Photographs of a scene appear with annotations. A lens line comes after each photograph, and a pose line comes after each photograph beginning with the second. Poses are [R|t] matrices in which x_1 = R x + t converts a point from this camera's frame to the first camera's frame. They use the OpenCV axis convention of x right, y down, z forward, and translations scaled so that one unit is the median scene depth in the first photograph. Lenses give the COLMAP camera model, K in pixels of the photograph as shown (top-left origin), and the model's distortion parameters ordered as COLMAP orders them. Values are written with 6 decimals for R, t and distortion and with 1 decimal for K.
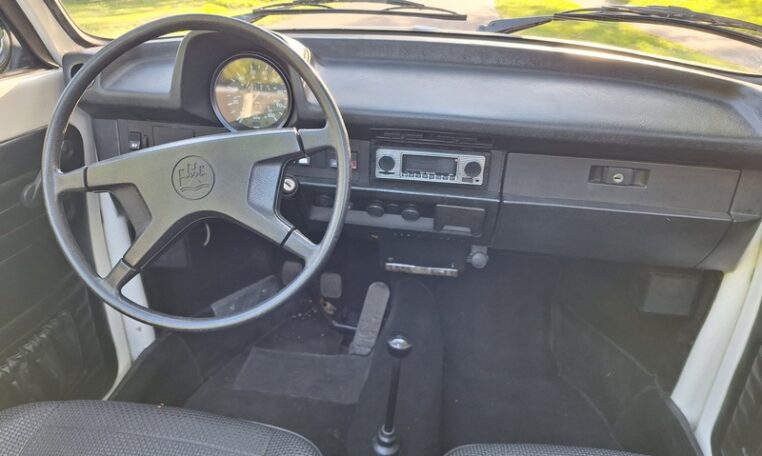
lens RADIAL K [[576.3, 0, 381.0], [0, 576.3, 228.0], [0, 0, 1]] dist [-0.031789, -0.003163]
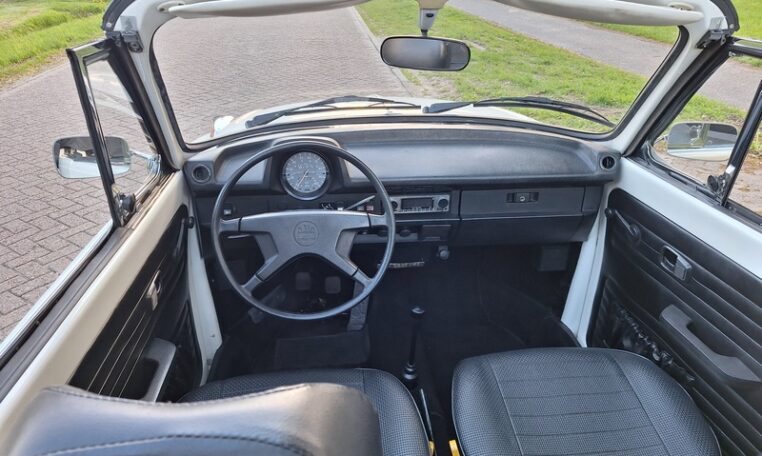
lens RADIAL K [[576.3, 0, 381.0], [0, 576.3, 228.0], [0, 0, 1]] dist [-0.031789, -0.003163]
pose [[0.968225, -0.129739, 0.213794, -0.379212], [0.126253, 0.991546, 0.029939, -0.099358], [-0.215871, -0.001996, 0.976420, -0.607026]]
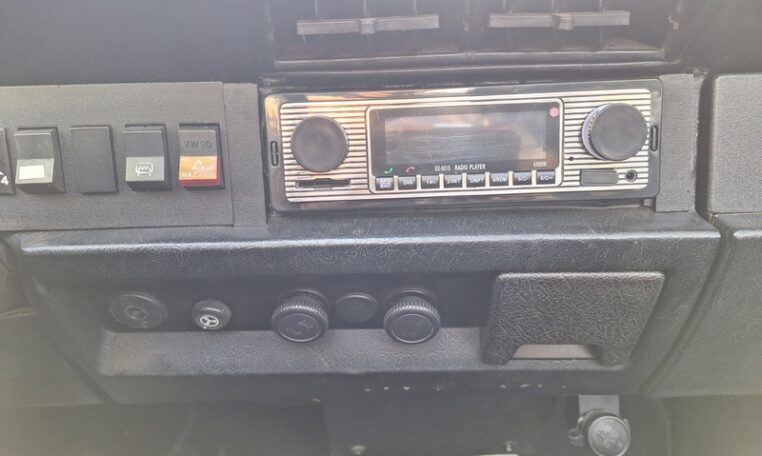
lens RADIAL K [[576.3, 0, 381.0], [0, 576.3, 228.0], [0, 0, 1]] dist [-0.031789, -0.003163]
pose [[0.990432, -0.093038, 0.101926, 0.007016], [0.114654, 0.965809, -0.232524, -0.002244], [-0.076807, 0.241985, 0.967235, 0.712199]]
